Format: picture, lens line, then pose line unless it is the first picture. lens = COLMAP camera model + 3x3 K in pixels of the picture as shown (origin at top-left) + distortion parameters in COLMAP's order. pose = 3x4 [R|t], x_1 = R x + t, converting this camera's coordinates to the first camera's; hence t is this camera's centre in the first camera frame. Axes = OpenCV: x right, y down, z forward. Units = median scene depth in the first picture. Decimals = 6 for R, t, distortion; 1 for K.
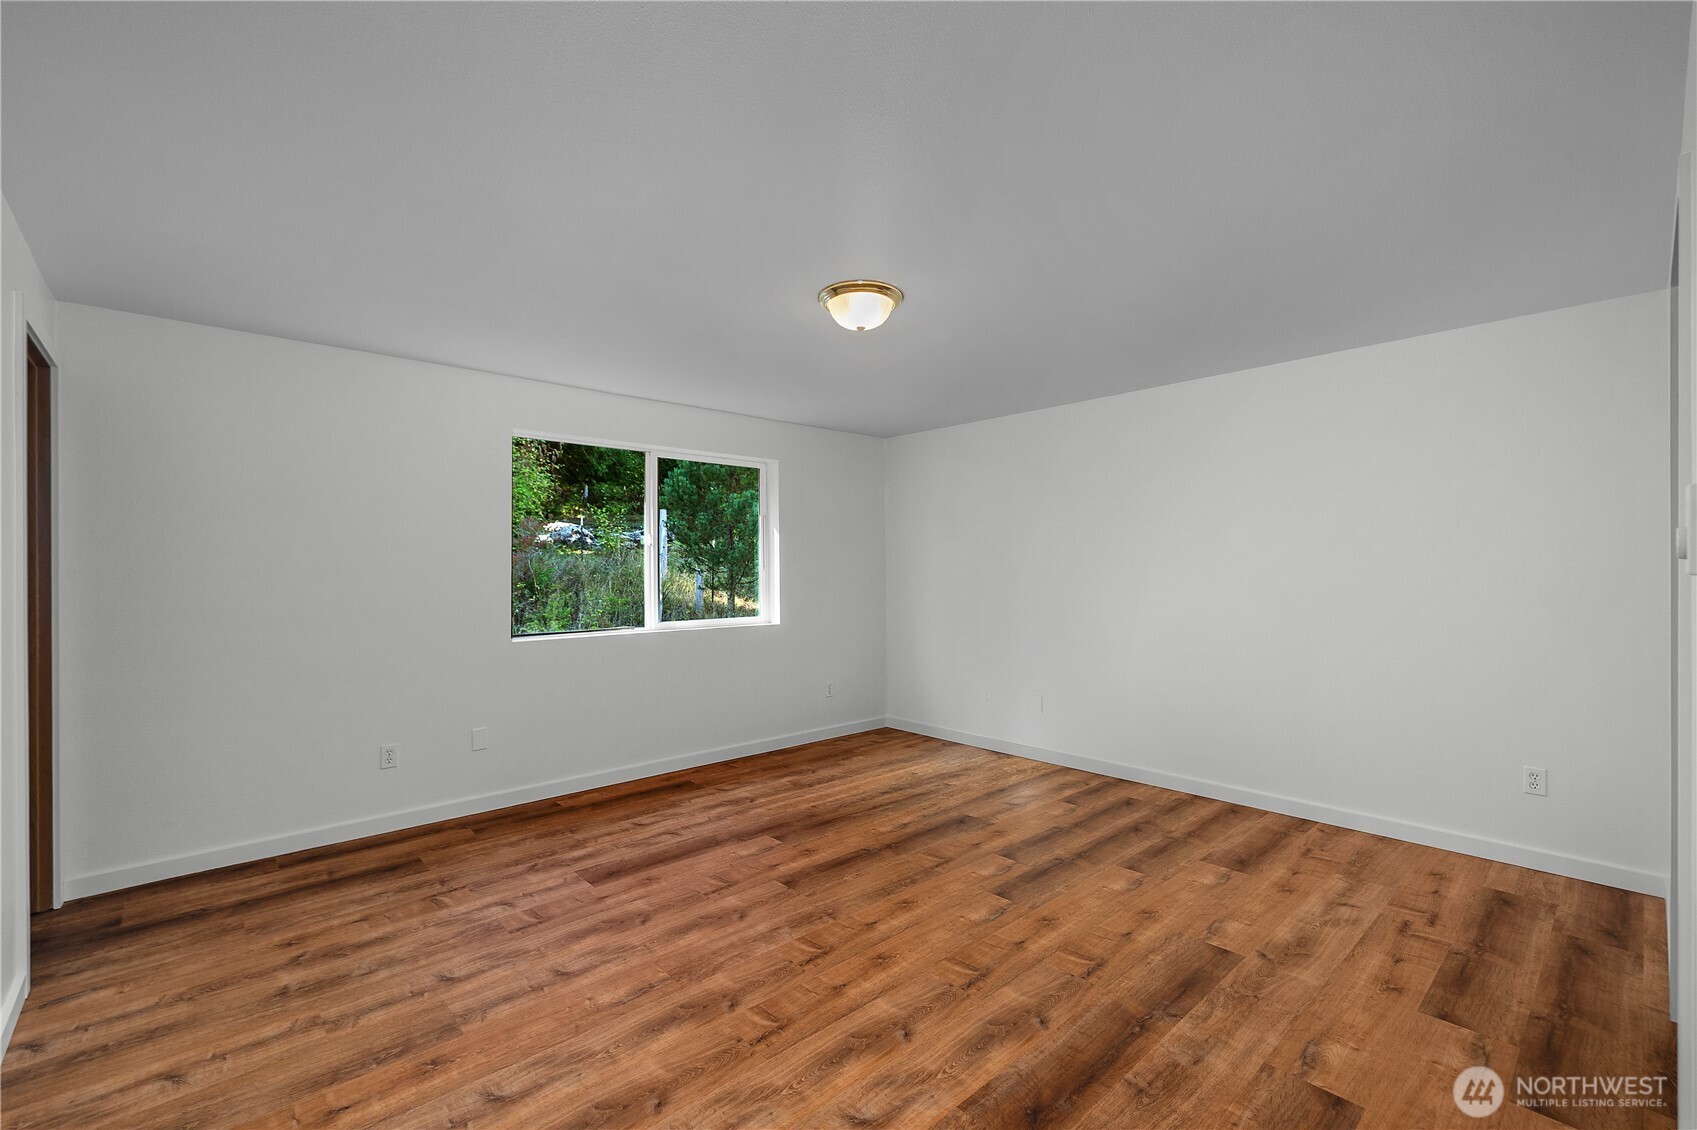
lens RADIAL K [[723.9, 0, 849.0], [0, 723.9, 572.0], [0, 0, 1]] dist [0.000426, -0.000496]
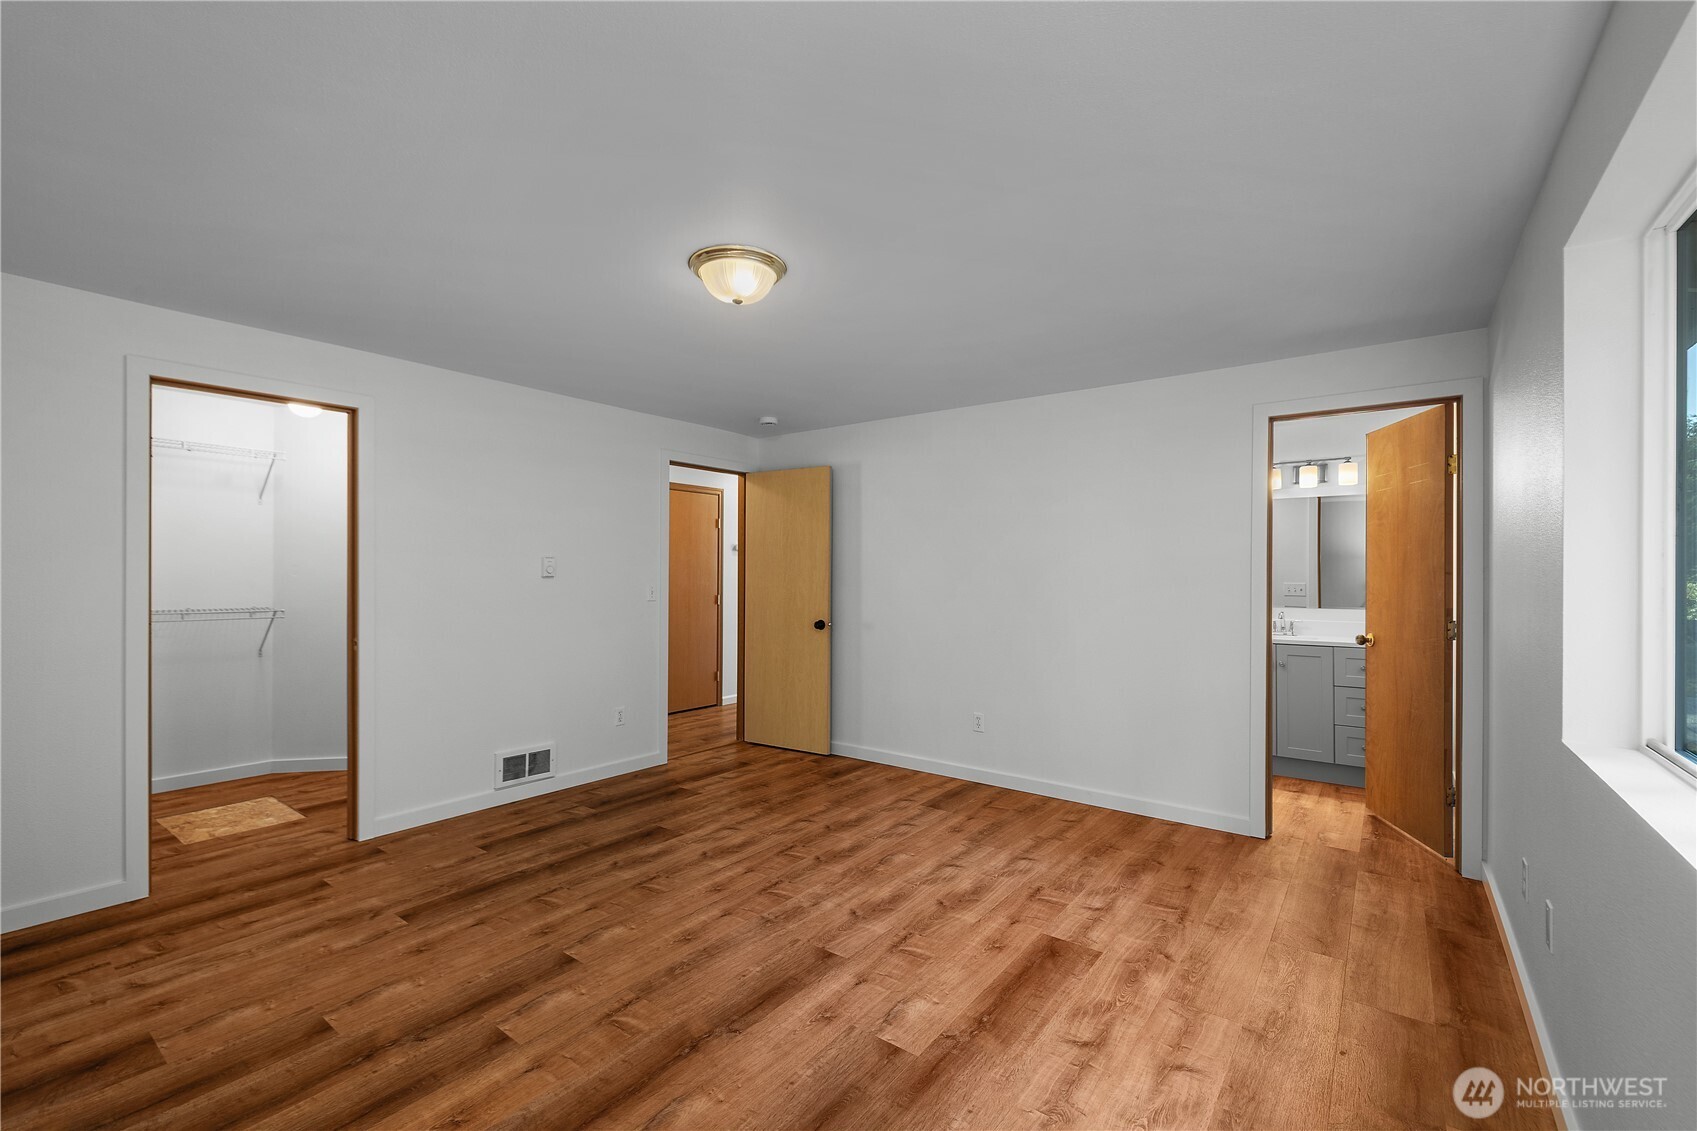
lens RADIAL K [[723.9, 0, 849.0], [0, 723.9, 572.5], [0, 0, 1]] dist [0.000426, -0.000496]
pose [[-0.981042, 0.000321, -0.193797, 0.061503], [0.000118, 0.999999, 0.001060, -0.007343], [0.193797, 0.001017, -0.981041, 2.156201]]
